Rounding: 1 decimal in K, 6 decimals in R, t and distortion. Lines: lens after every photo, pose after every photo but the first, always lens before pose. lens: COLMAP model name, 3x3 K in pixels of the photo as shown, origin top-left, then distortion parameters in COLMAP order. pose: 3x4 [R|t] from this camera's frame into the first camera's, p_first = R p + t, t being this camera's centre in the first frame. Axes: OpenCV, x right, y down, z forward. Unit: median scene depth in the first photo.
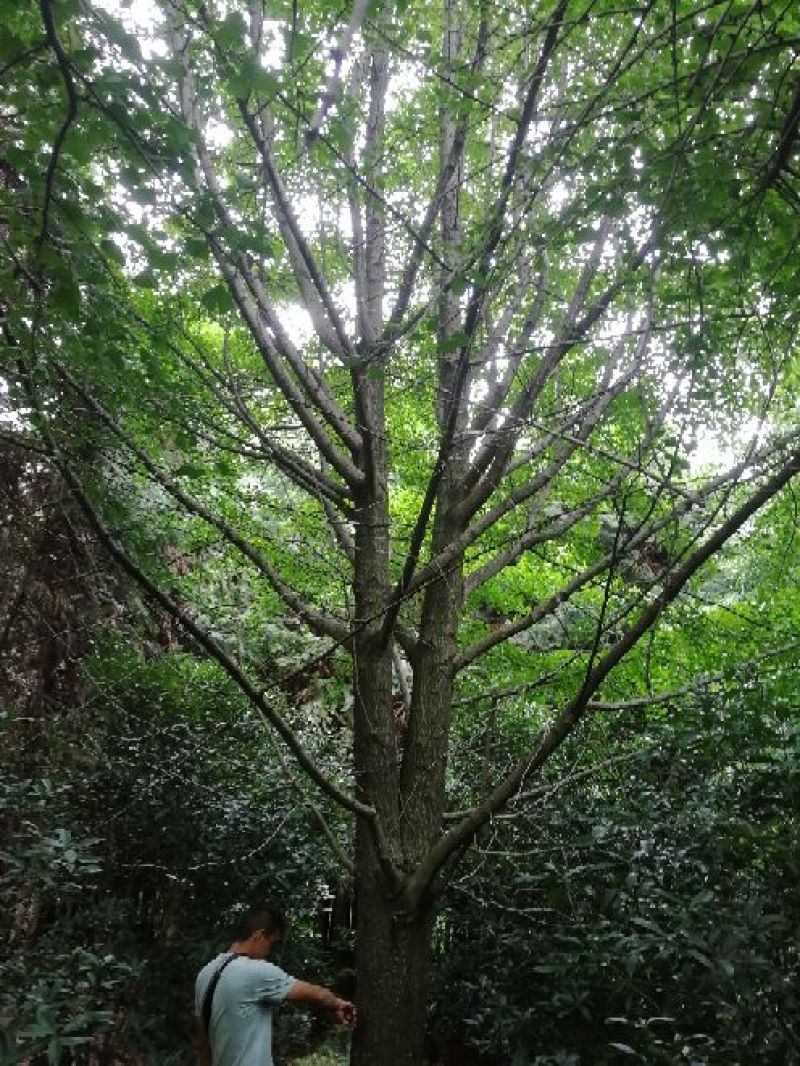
lens RADIAL K [[806.9, 0, 400.1], [0, 806.9, 552.2], [0, 0, 1]] dist [0.011175, -0.044536]
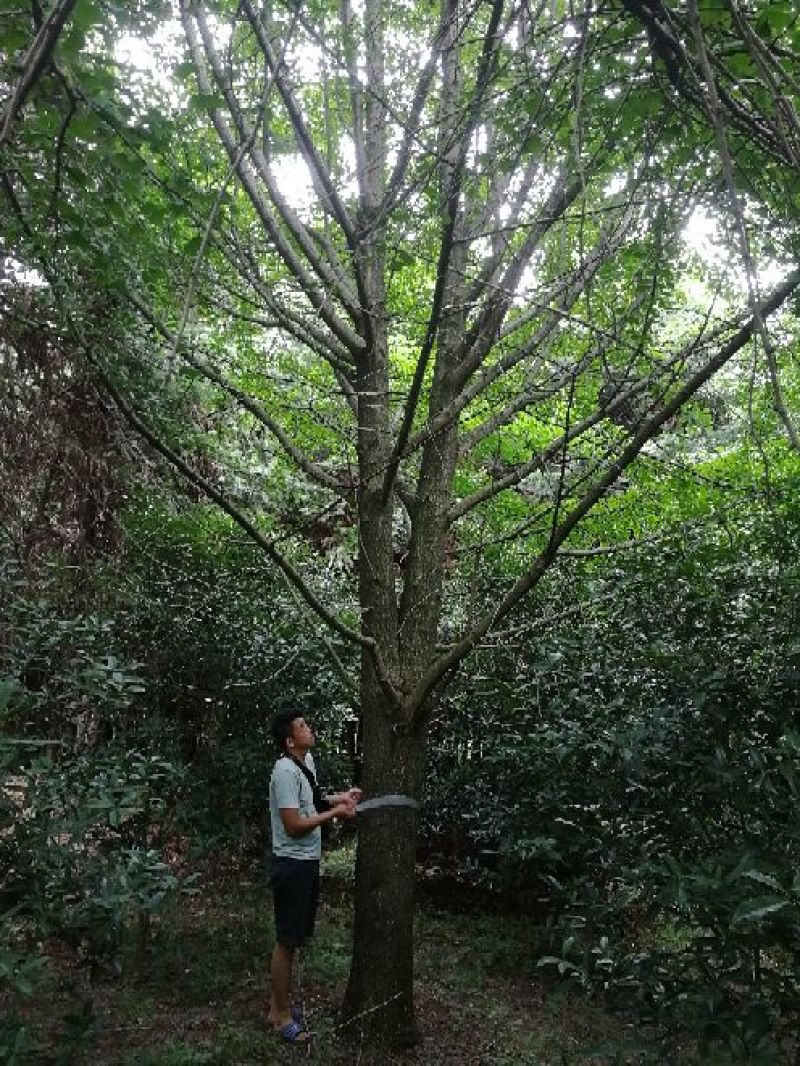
lens RADIAL K [[806.9, 0, 400.1], [0, 806.9, 552.2], [0, 0, 1]] dist [0.011175, -0.044536]
pose [[0.999099, -0.006075, -0.041996, 0.044480], [0.013914, 0.981880, 0.188995, -0.020408], [0.040087, -0.189409, 0.981080, -0.091855]]
